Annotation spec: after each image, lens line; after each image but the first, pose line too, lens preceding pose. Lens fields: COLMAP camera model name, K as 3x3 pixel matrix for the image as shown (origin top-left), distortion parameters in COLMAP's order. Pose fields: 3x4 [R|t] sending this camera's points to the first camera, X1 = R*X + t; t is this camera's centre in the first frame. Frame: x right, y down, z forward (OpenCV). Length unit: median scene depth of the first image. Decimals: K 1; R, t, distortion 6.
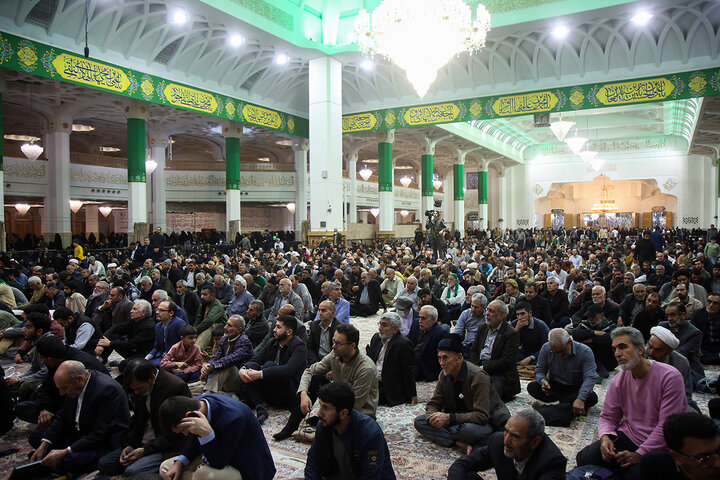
lens RADIAL K [[523.1, 0, 374.1], [0, 523.1, 240.0], [0, 0, 1]] dist [-0.077516, 0.006665]
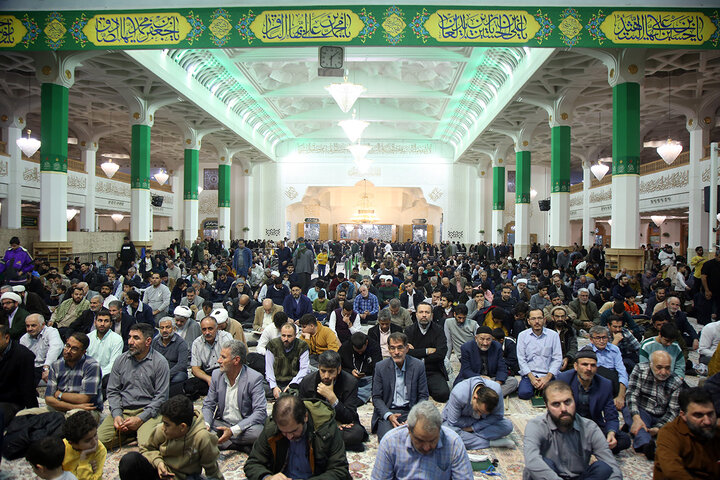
lens RADIAL K [[523.1, 0, 374.1], [0, 523.1, 240.0], [0, 0, 1]] dist [-0.077516, 0.006665]
pose [[0.881480, 0.016648, 0.471927, 0.044099], [-0.007047, 0.999731, -0.022104, -0.006081], [-0.472168, 0.016159, 0.881360, 0.226460]]
